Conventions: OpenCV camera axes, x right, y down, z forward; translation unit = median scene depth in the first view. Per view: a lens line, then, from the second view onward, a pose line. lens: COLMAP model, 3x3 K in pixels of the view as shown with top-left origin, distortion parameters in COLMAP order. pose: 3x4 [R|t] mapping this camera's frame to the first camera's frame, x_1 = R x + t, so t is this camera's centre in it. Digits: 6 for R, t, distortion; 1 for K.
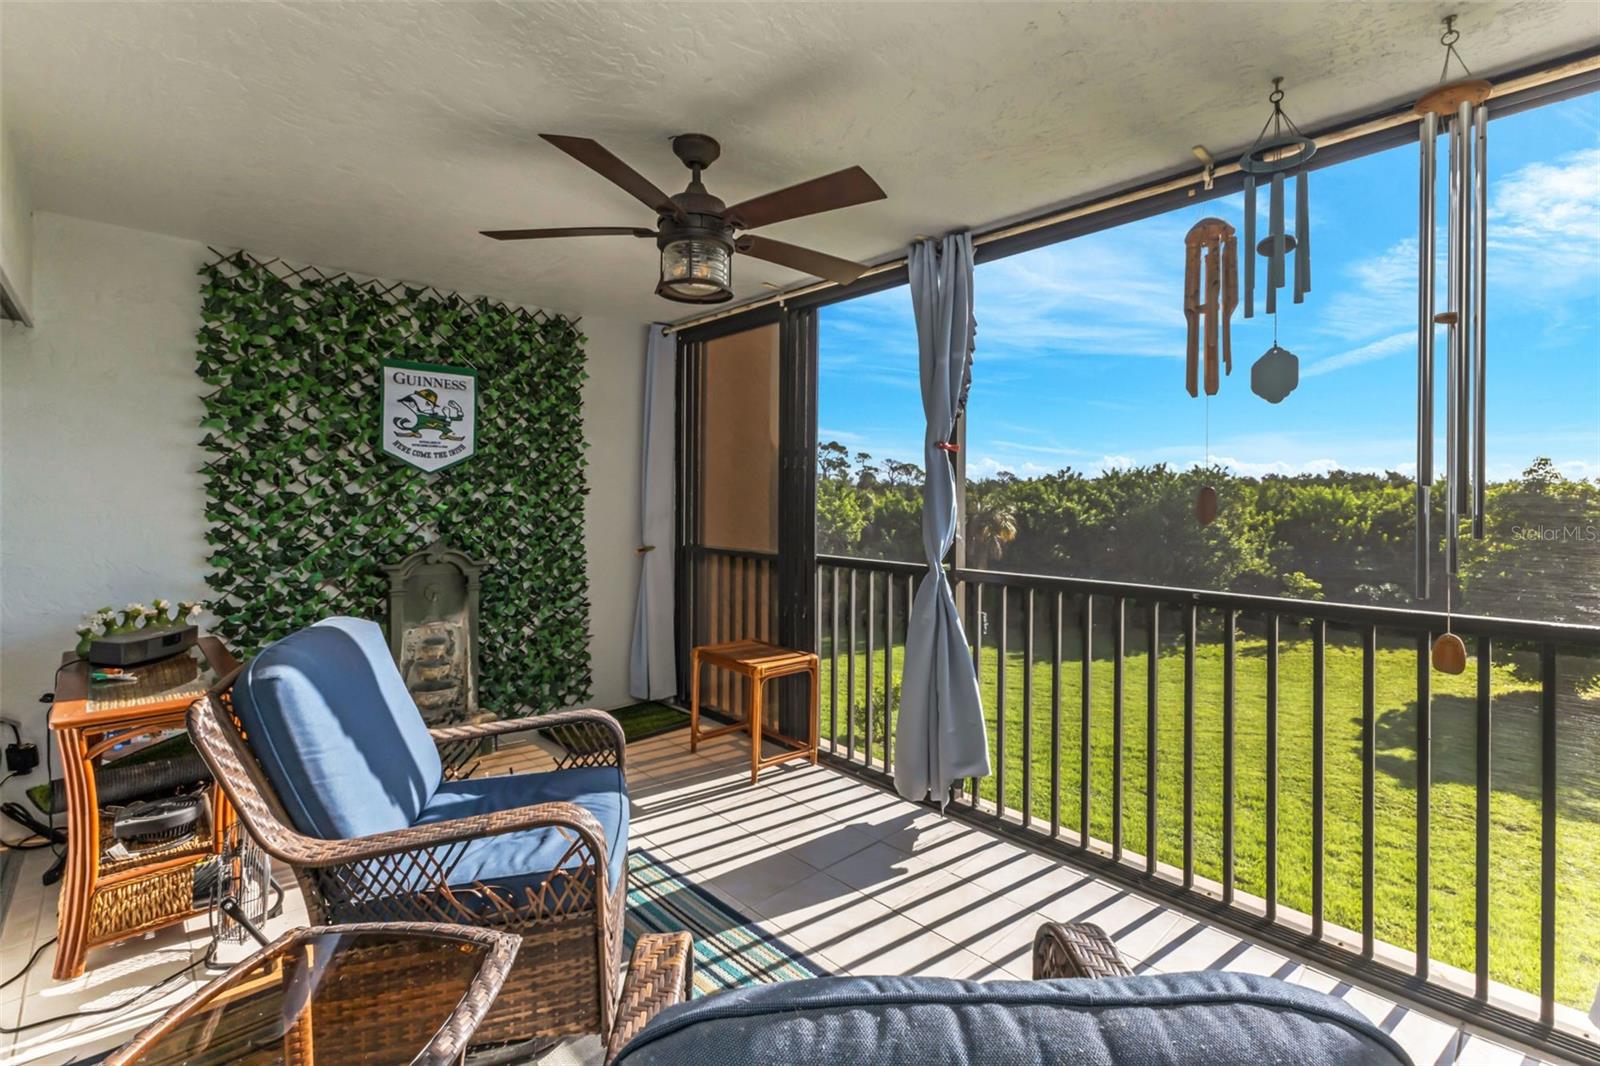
lens RADIAL K [[699.1, 0, 792.5], [0, 699.1, 507.9], [0, 0, 1]] dist [0.009378, 0.000247]
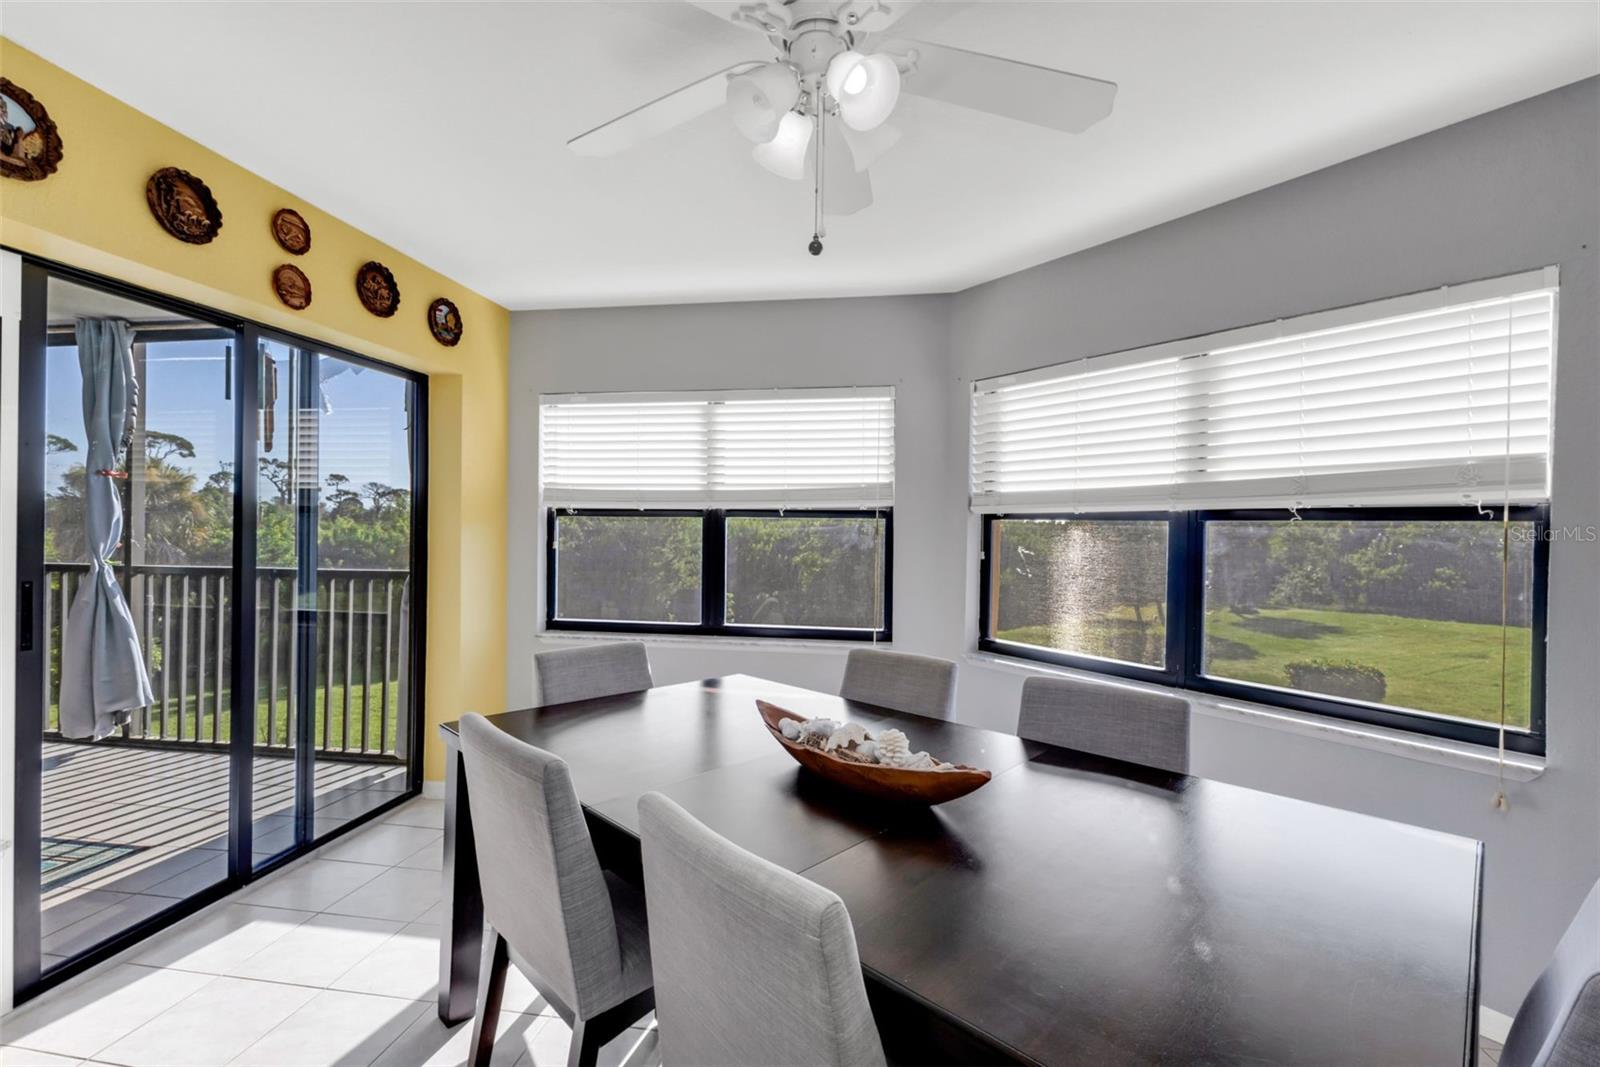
lens RADIAL K [[703.2, 0, 804.4], [0, 703.2, 523.0], [0, 0, 1]] dist [0.008669, 0.000248]
pose [[0.781027, 0.007144, 0.624456, 0.322627], [0.006485, 0.999788, -0.019548, 0.033333], [-0.624463, 0.019317, 0.780815, -0.727260]]
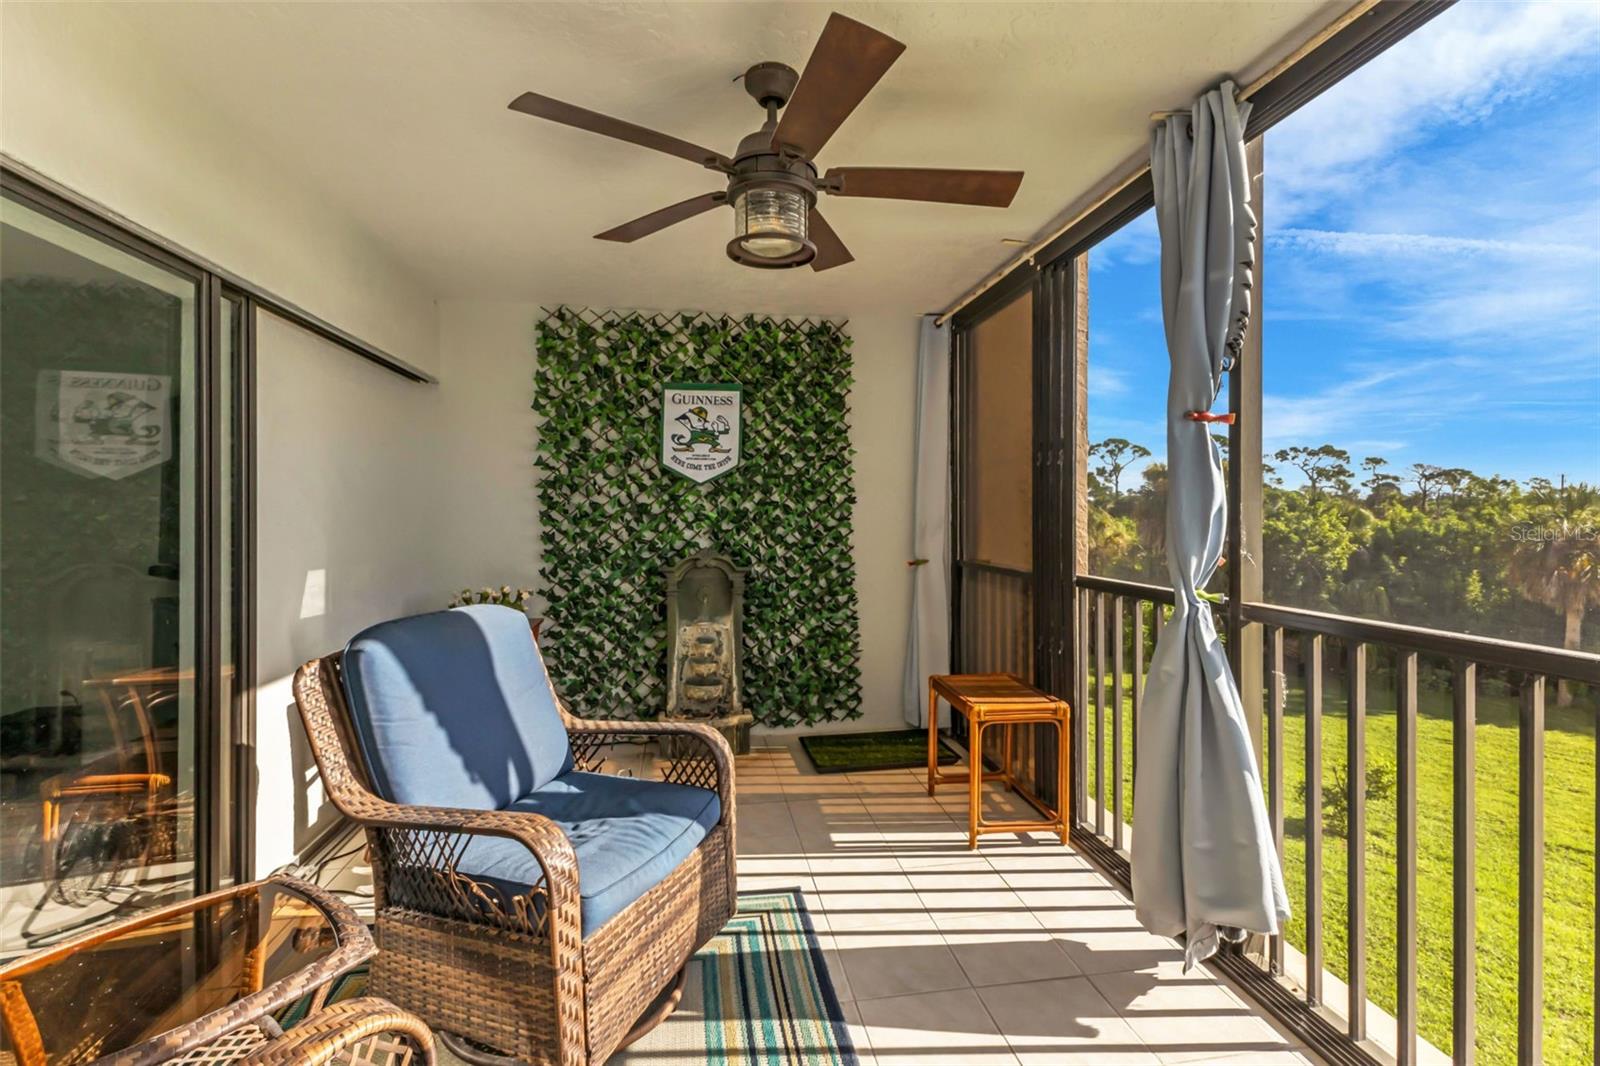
lens RADIAL K [[703.2, 0, 804.4], [0, 703.2, 522.5], [0, 0, 1]] dist [0.008669, 0.000248]
pose [[0.835116, 0.002301, -0.550069, 0.209254], [-0.005781, 0.999973, -0.004594, 0.013521], [0.550044, 0.007016, 0.835106, 0.176978]]
